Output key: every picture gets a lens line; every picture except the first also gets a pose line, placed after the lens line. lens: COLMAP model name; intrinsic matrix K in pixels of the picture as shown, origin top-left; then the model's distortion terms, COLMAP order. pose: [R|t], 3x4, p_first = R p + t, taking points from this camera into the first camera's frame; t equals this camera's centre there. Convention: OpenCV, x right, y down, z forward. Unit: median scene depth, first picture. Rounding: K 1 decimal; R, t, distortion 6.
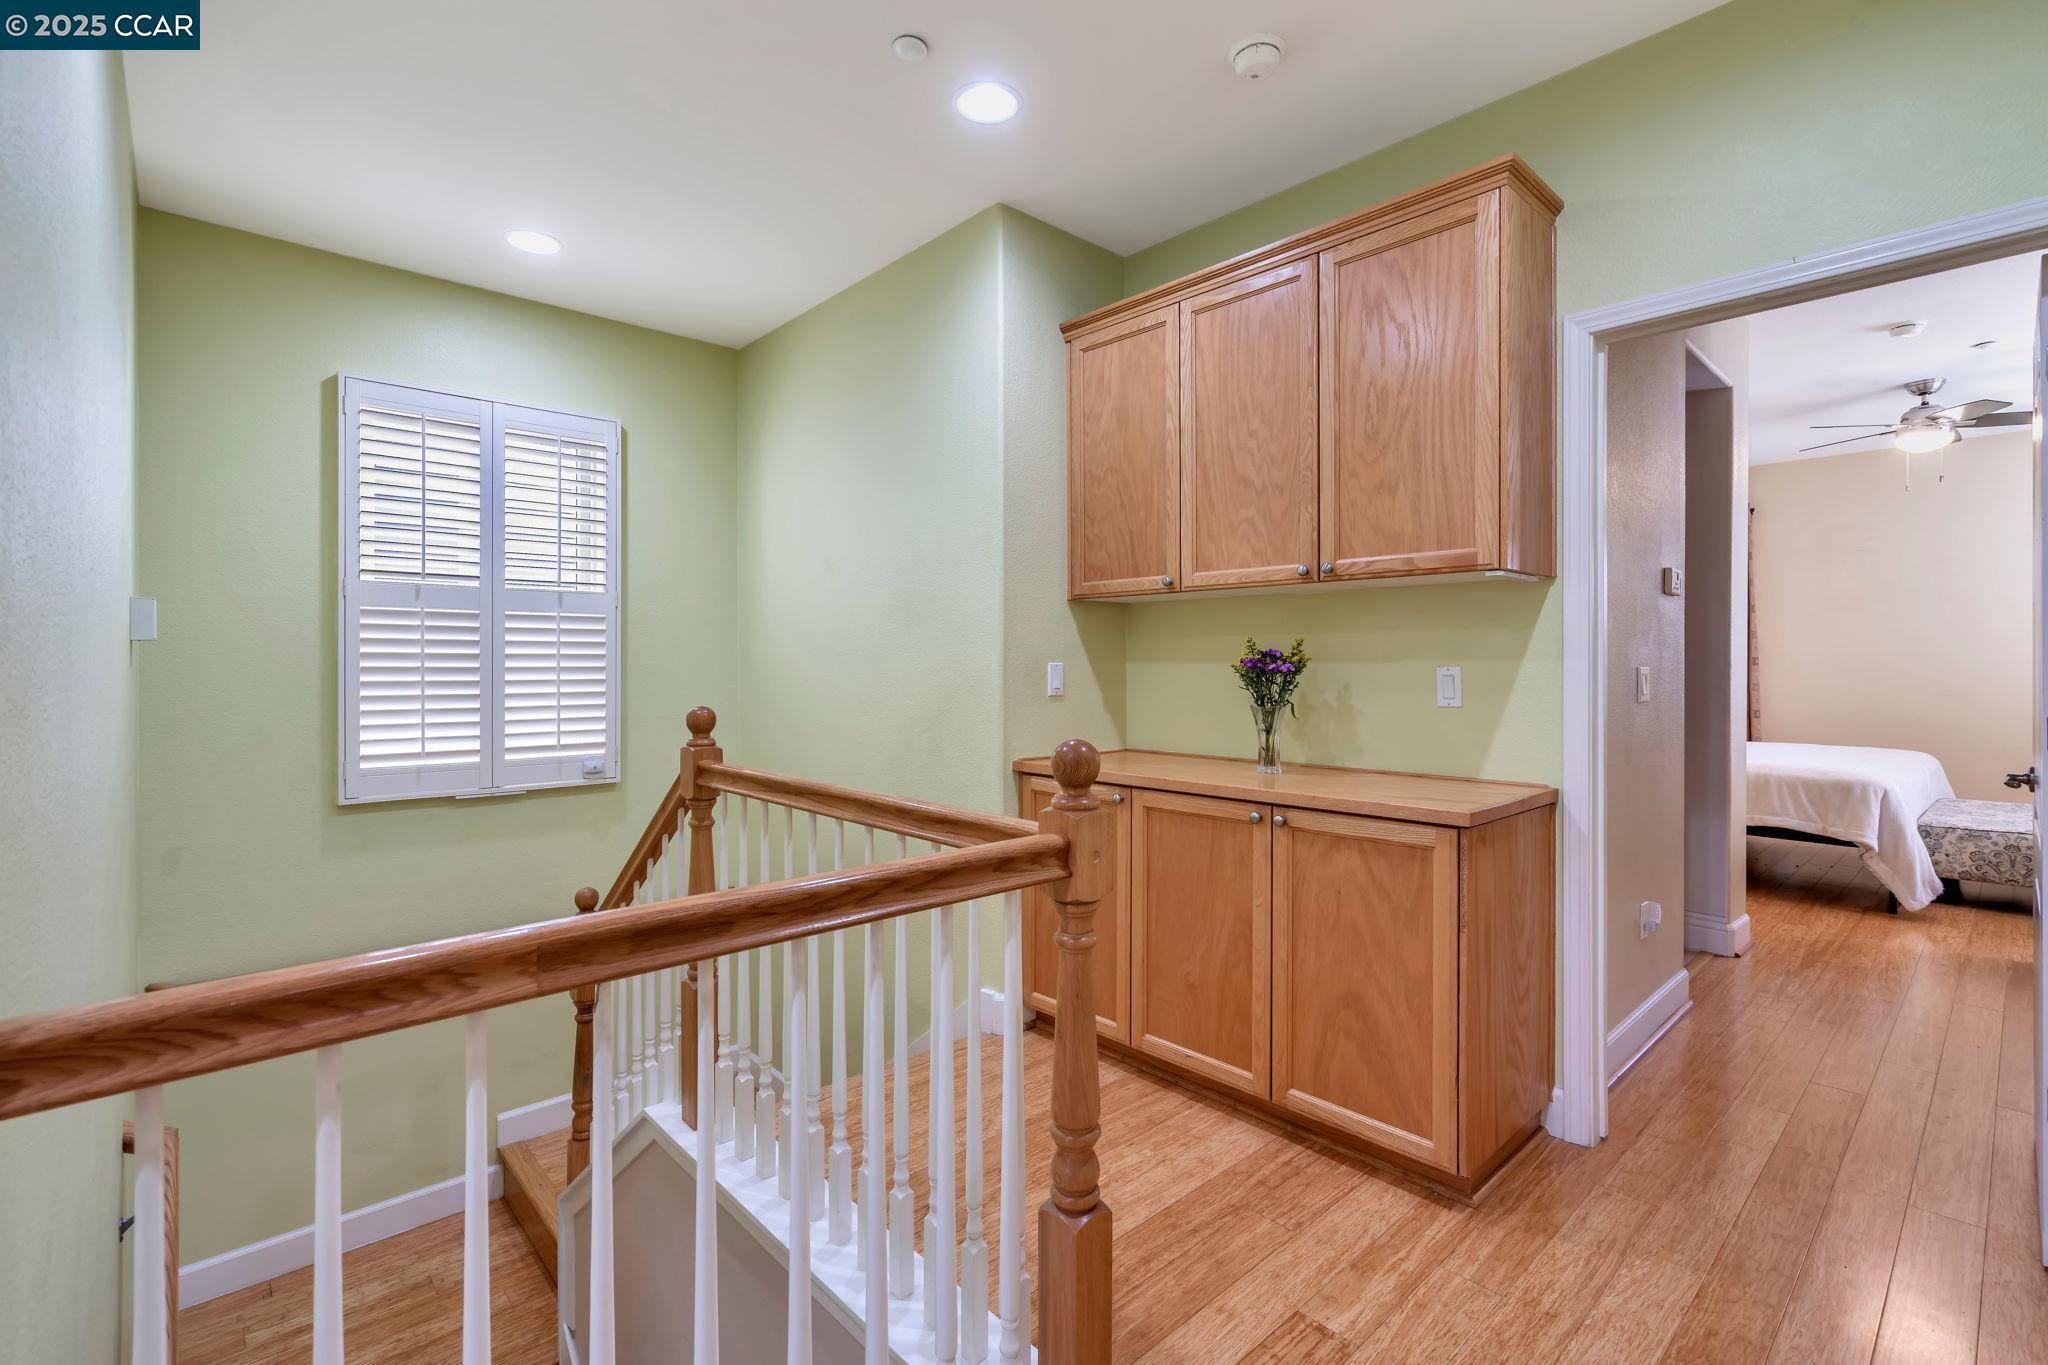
lens RADIAL K [[923.7, 0, 1033.7], [0, 923.7, 676.4], [0, 0, 1]] dist [-0.004630, 0.001126]
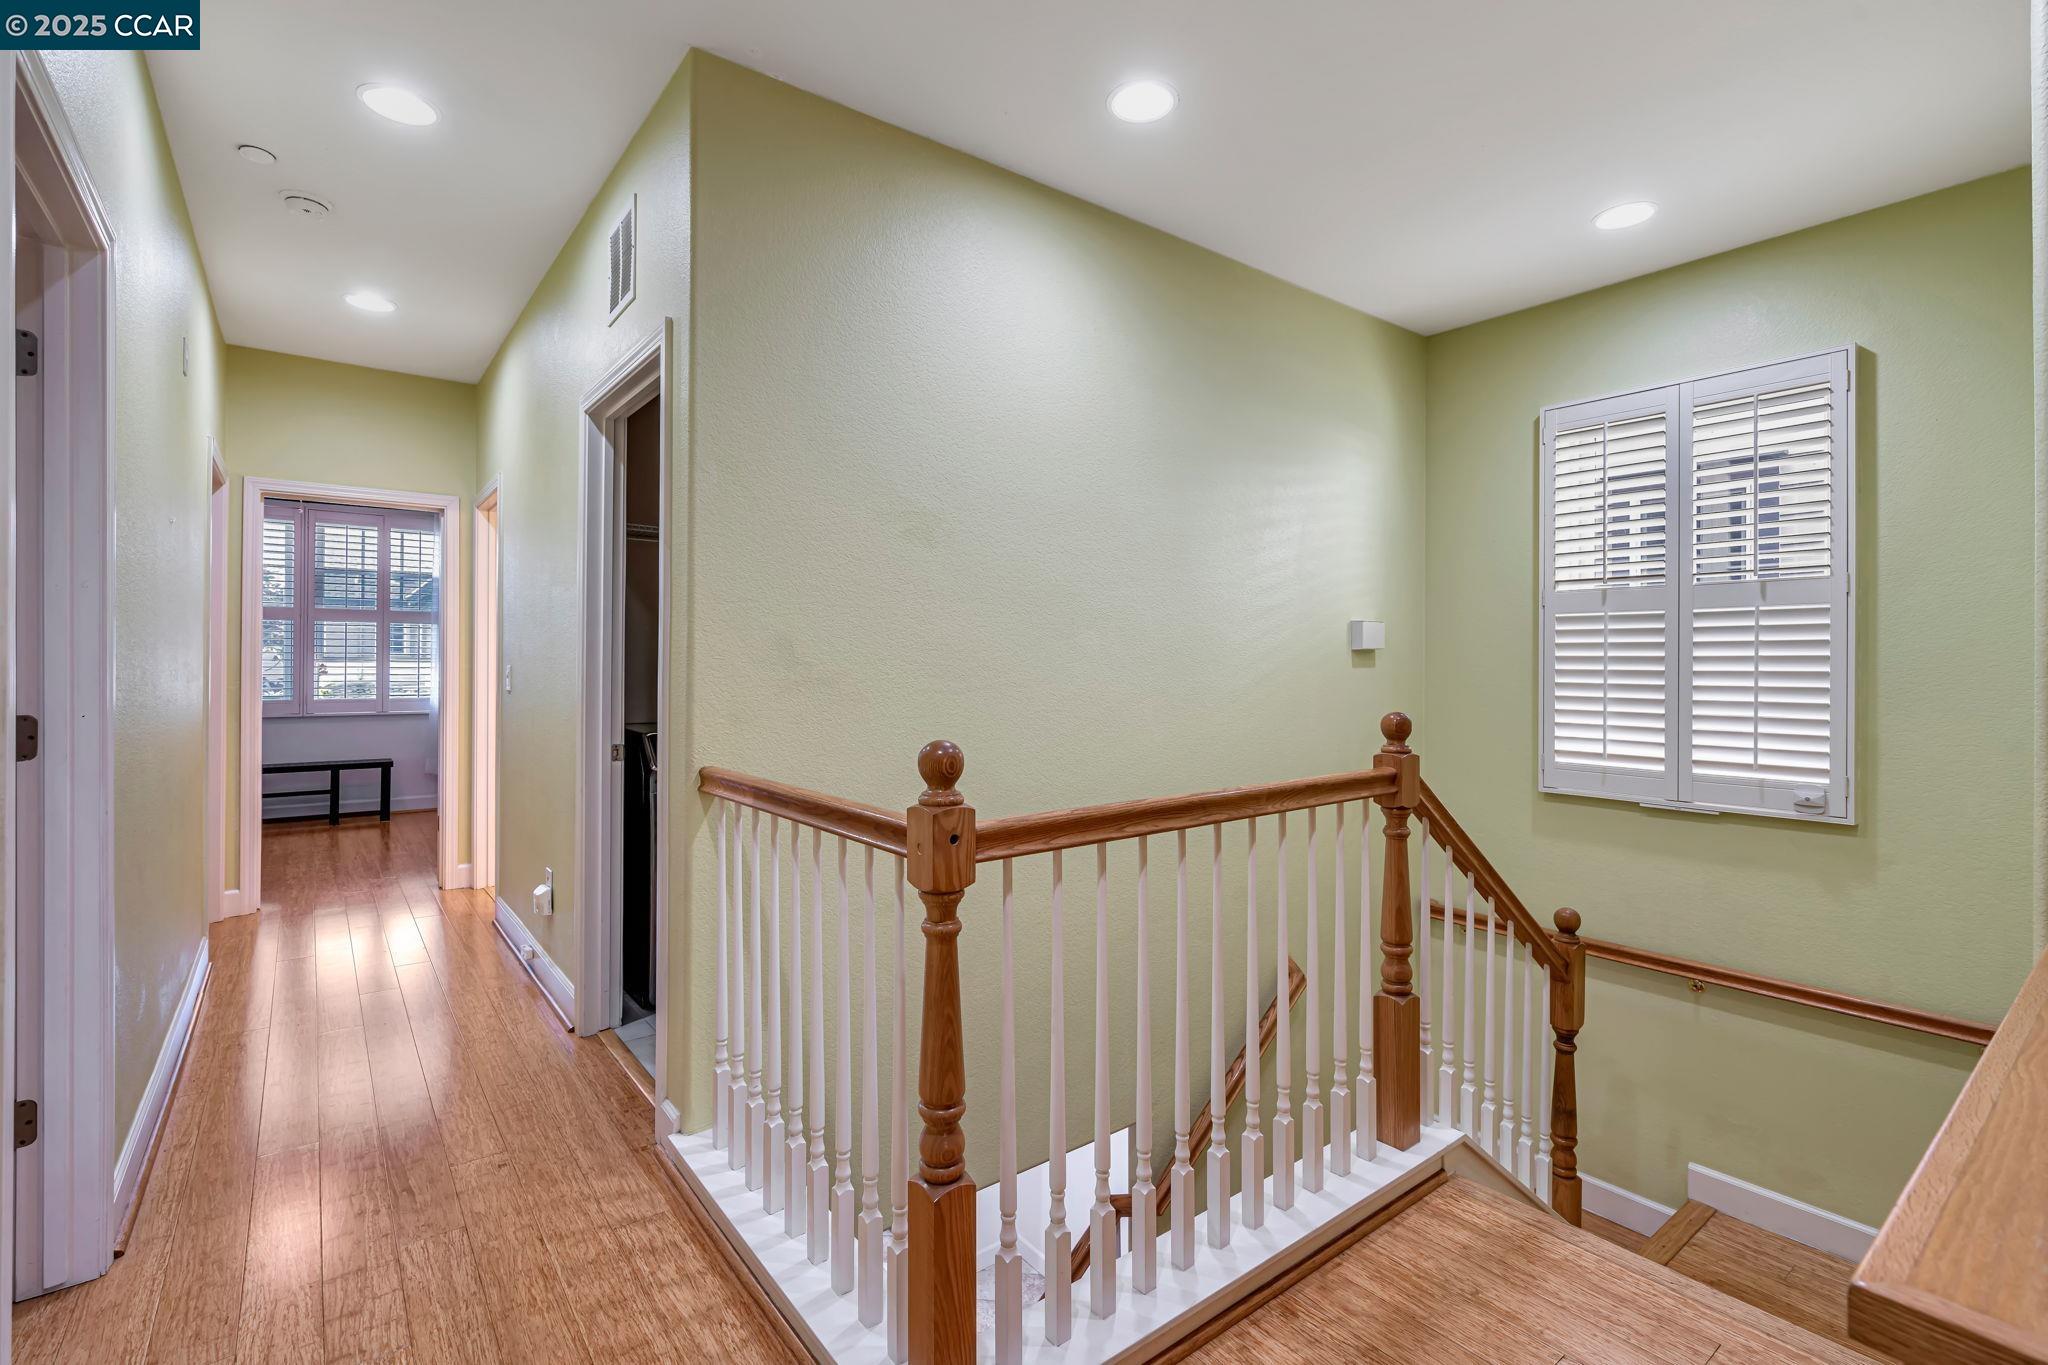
lens RADIAL K [[923.7, 0, 1035.2], [0, 923.7, 666.0], [0, 0, 1]] dist [-0.004630, 0.001126]
pose [[-0.100465, 0.000017, -0.994941, 0.395945], [-0.014707, 0.999891, 0.001502, -0.006732], [0.994832, 0.014784, -0.100453, 0.451126]]
